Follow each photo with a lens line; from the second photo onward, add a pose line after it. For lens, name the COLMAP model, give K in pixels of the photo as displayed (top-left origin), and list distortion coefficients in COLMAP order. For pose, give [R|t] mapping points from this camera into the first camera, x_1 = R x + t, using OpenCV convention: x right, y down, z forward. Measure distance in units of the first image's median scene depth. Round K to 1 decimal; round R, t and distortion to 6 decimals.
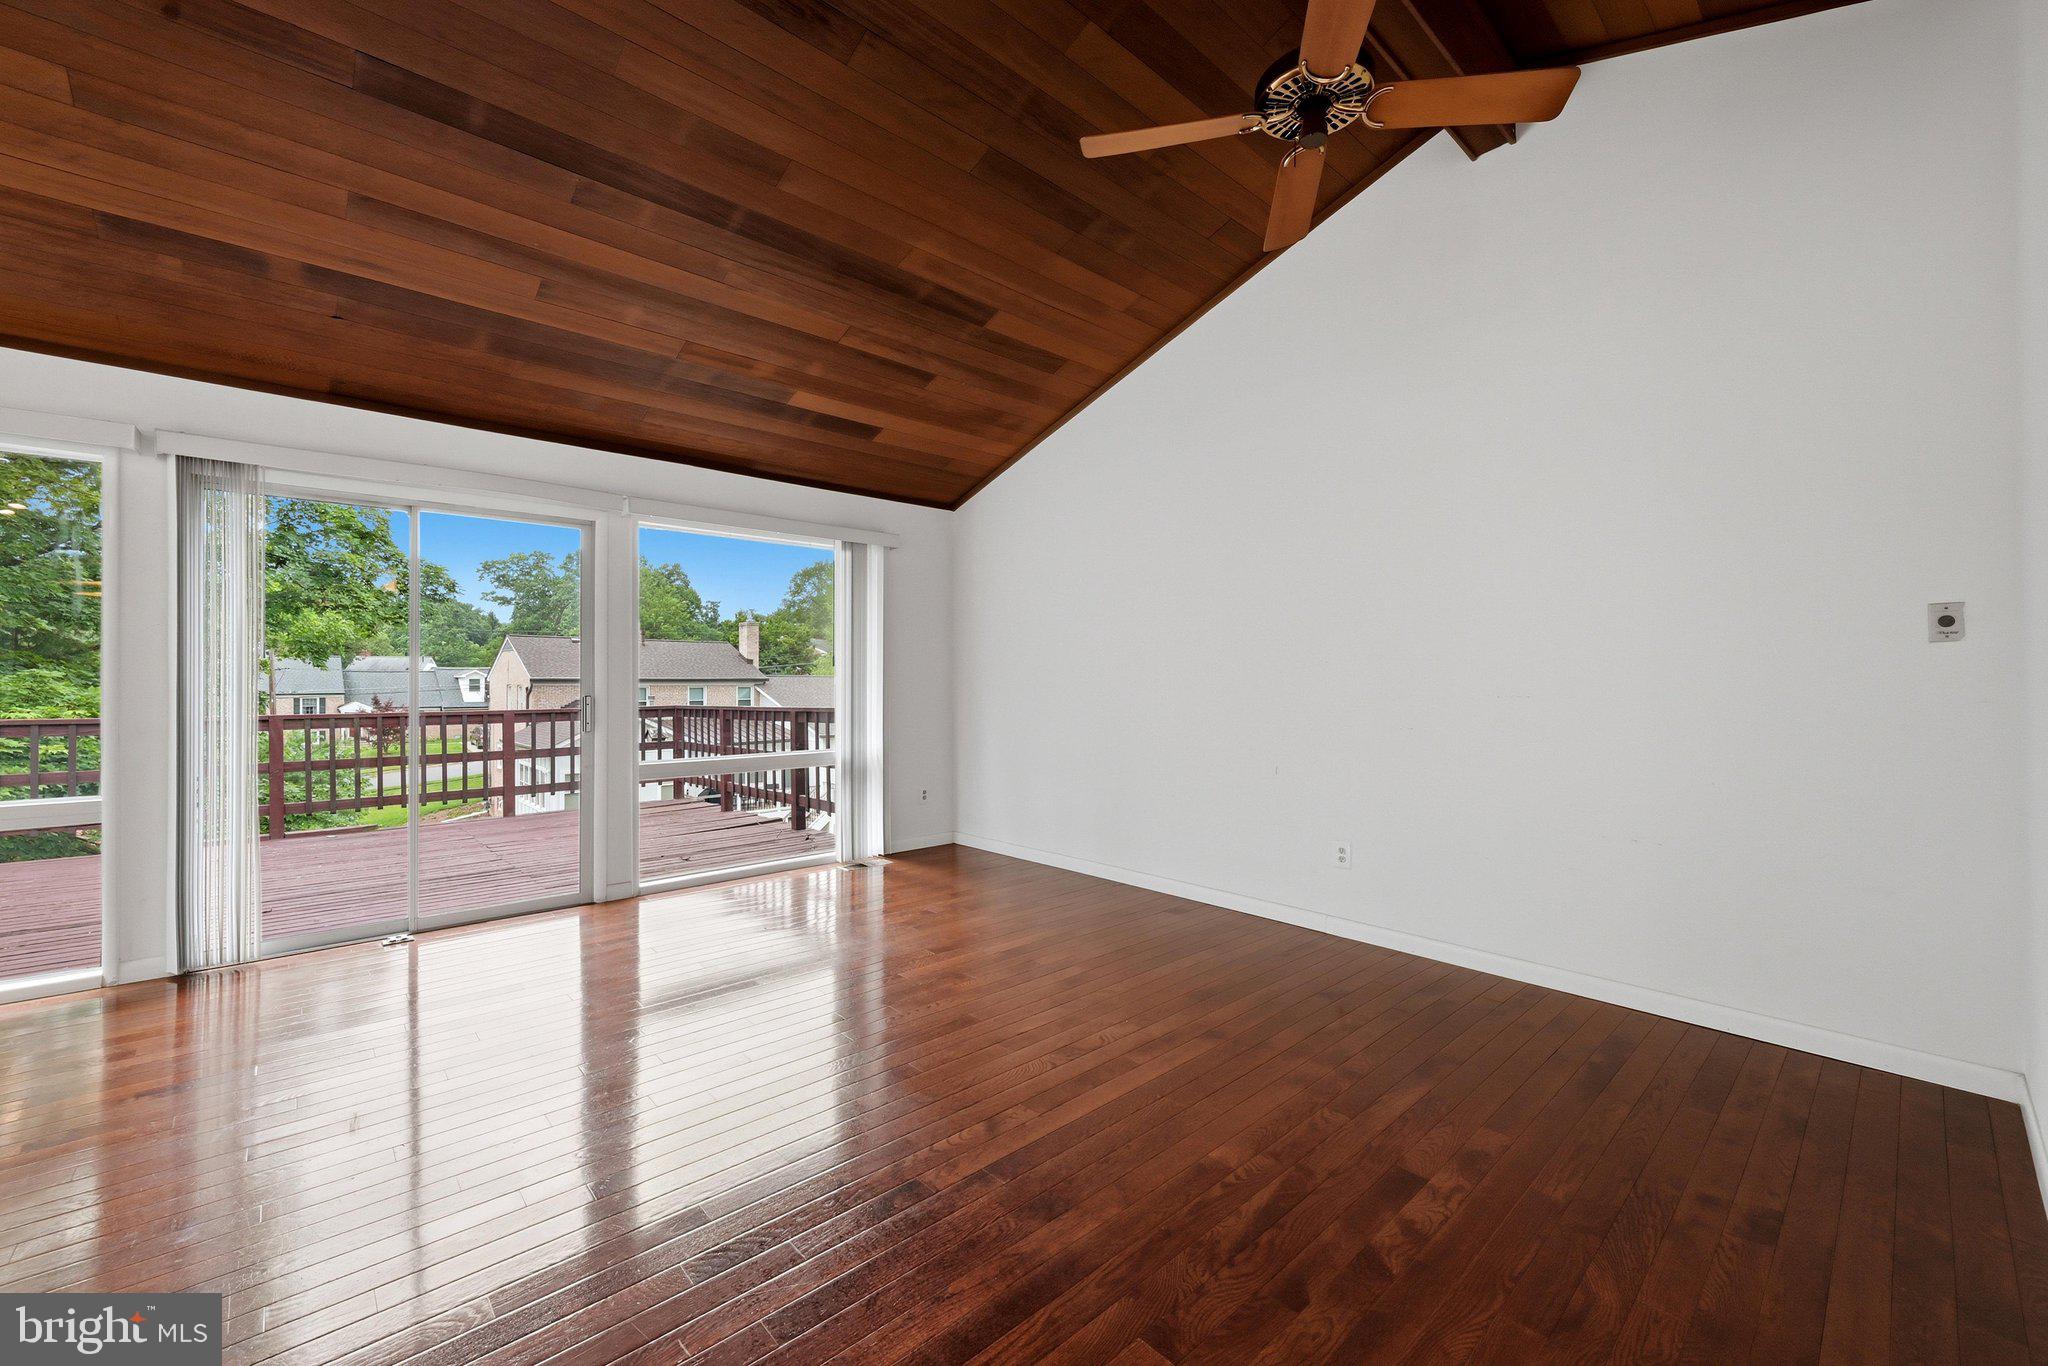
lens RADIAL K [[827.5, 0, 1013.6], [0, 827.5, 687.0], [0, 0, 1]] dist [0.001392, 0.000099]
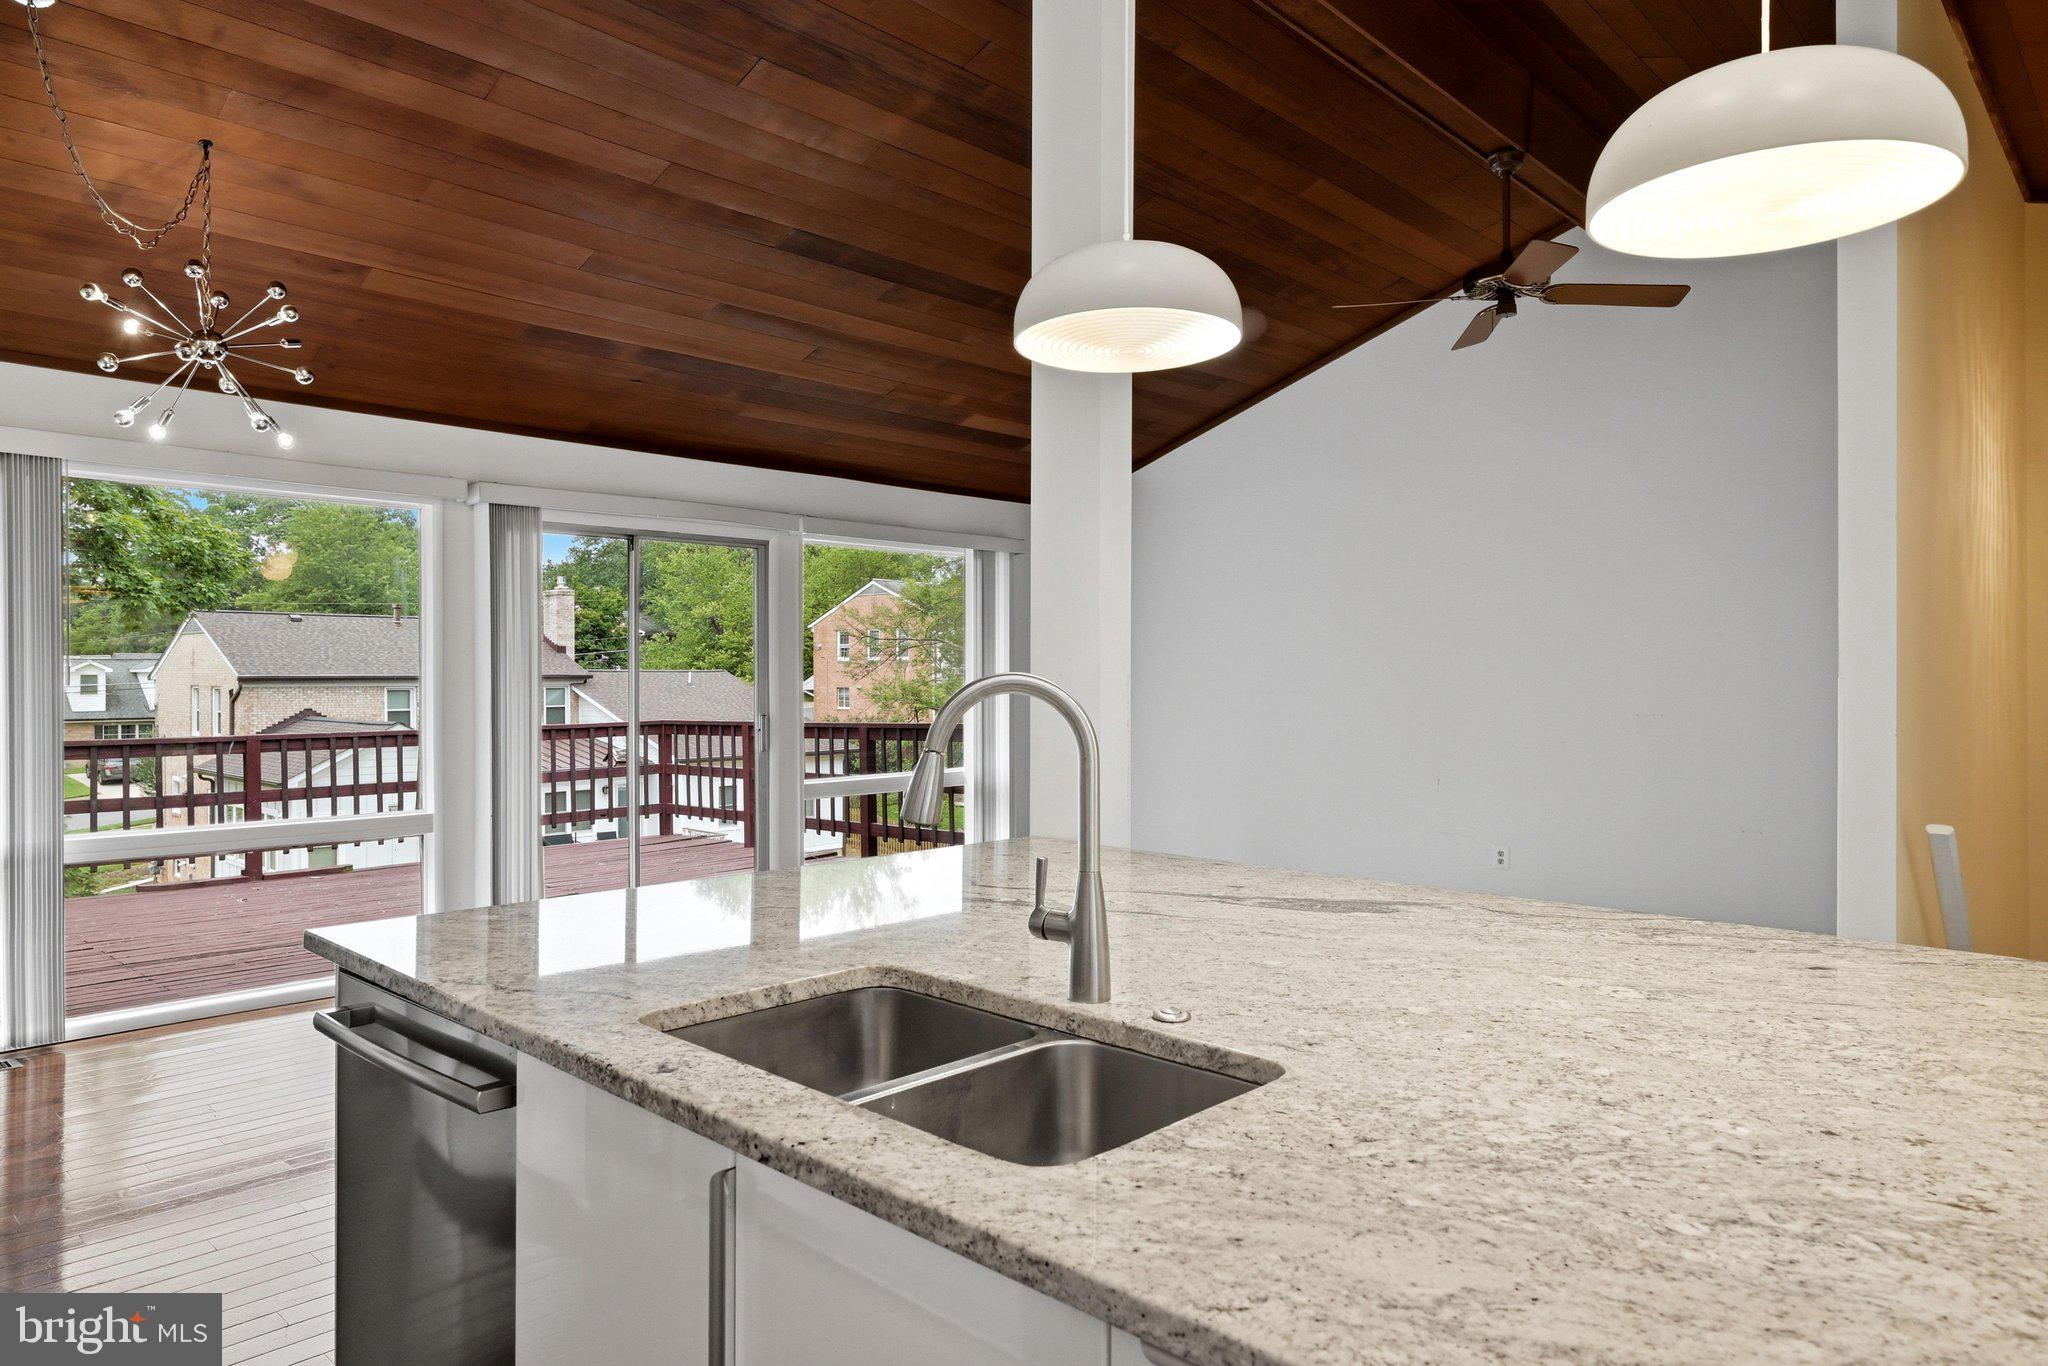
lens RADIAL K [[1256.8, 0, 1024.0], [0, 1256.8, 683.0], [0, 0, 1]] dist [0.002404, -0.000349]
pose [[0.997767, -0.002642, 0.066745, -0.246944], [0.002748, 0.999995, -0.001493, -0.019453], [-0.066740, 0.001673, 0.997769, -0.444460]]
